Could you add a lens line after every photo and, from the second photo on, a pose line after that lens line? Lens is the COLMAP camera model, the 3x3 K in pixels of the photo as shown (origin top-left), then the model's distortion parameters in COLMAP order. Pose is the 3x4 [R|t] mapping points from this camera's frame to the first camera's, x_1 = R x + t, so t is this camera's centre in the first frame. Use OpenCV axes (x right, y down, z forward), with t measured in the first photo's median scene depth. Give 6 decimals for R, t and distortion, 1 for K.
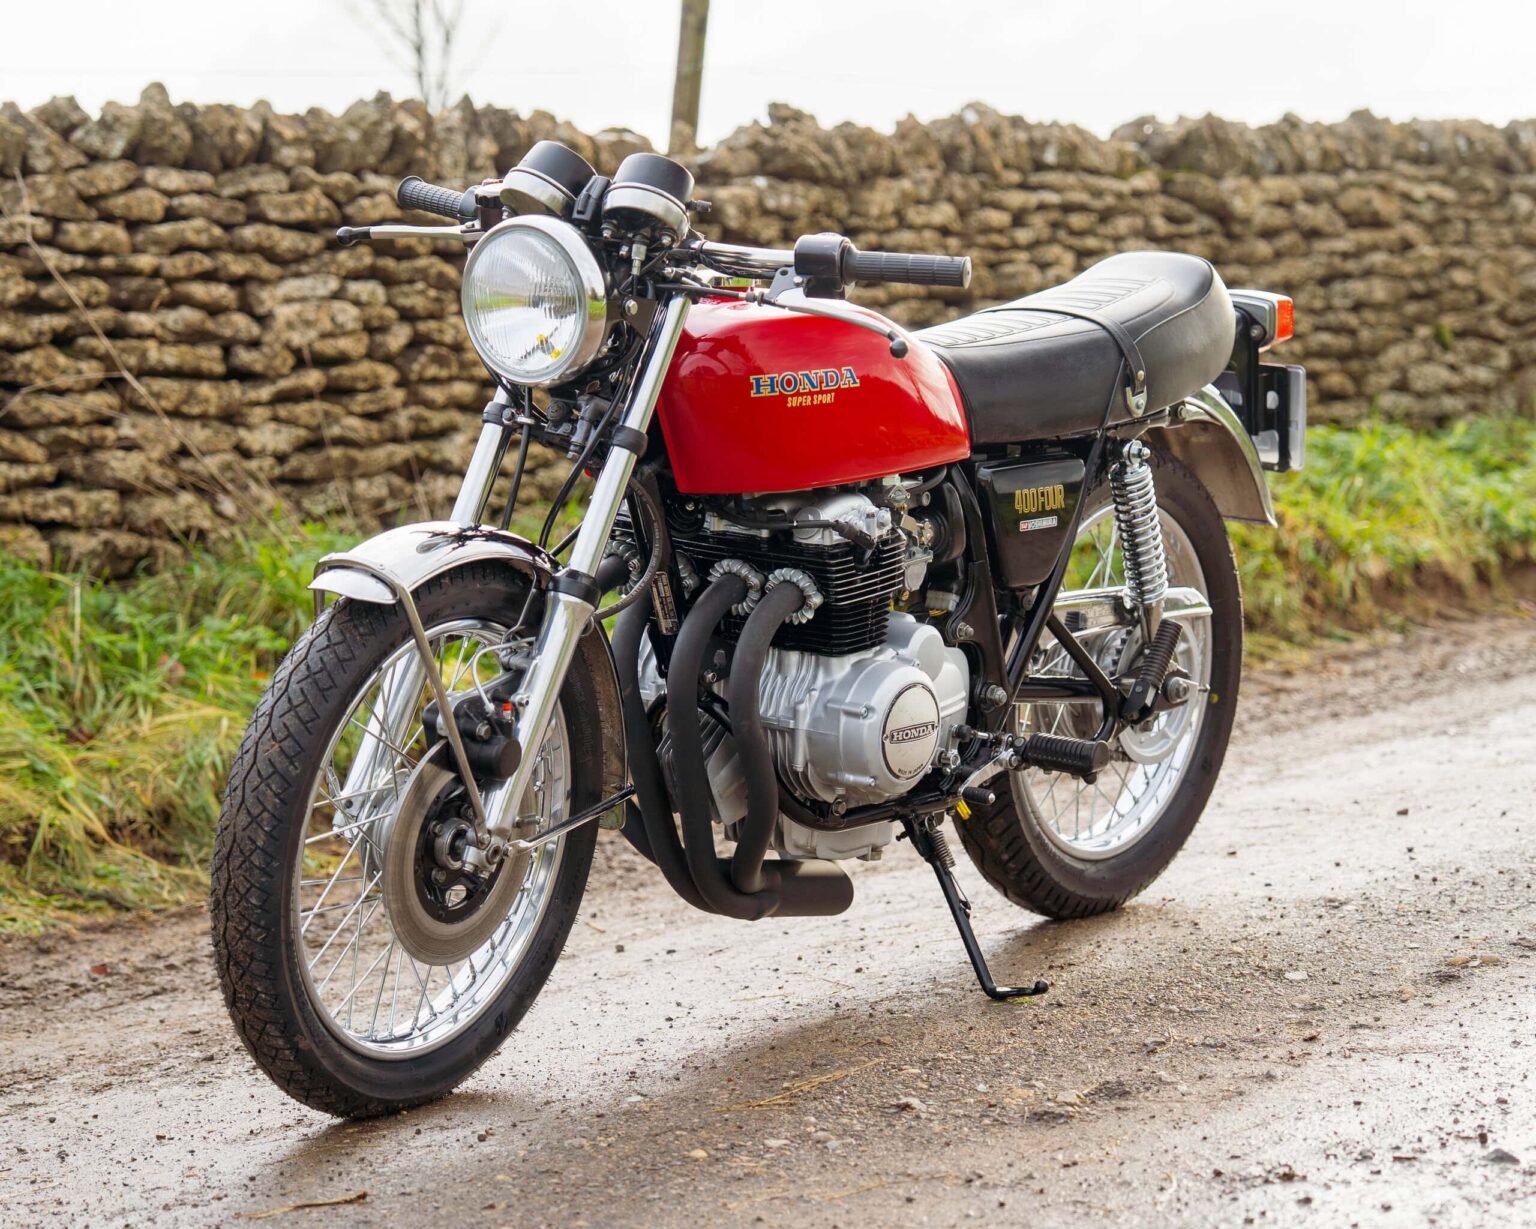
lens RADIAL K [[3654.9, 0, 685.4], [0, 3654.9, 551.5], [0, 0, 1]] dist [0.337342, 0.000000]
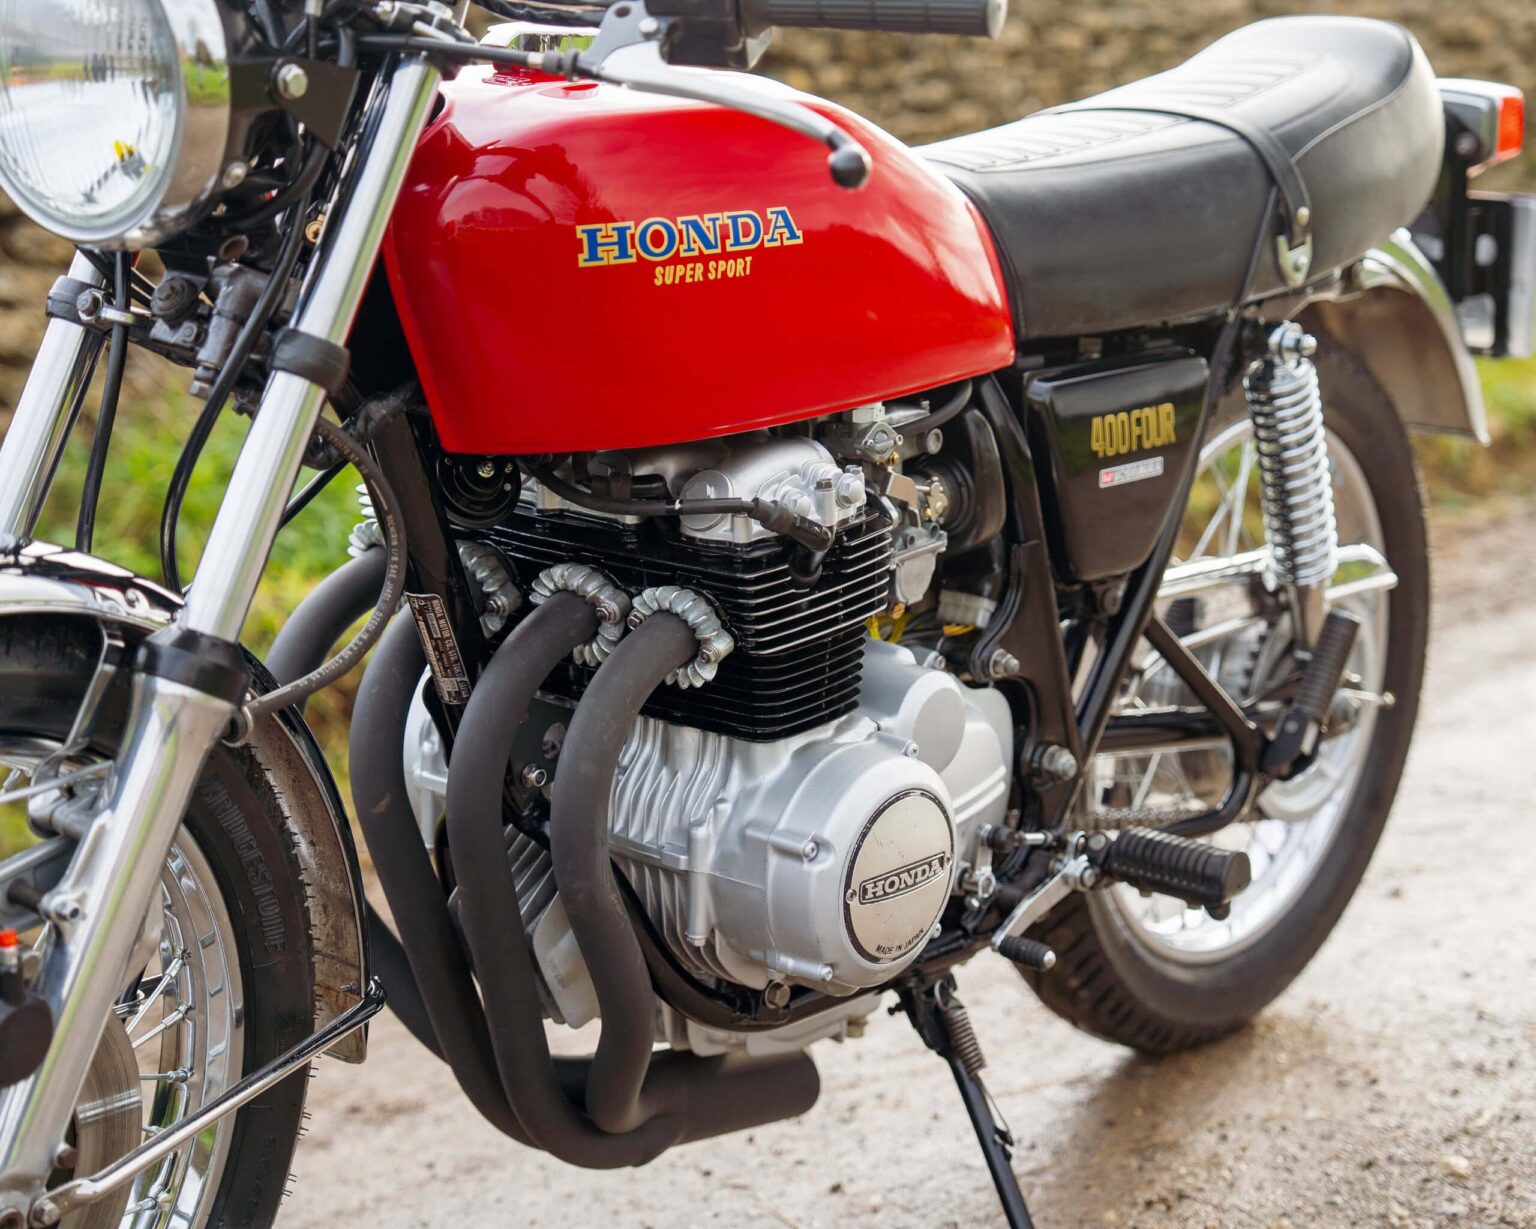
lens RADIAL K [[3654.9, 0, 698.9], [0, 3654.9, 615.3], [0, 0, 1]] dist [0.337342, 0.000000]
pose [[0.999876, -0.001800, -0.015667, 0.039774], [0.002758, 0.998114, 0.061322, -0.023280], [0.015527, -0.061358, 0.997995, 0.451068]]
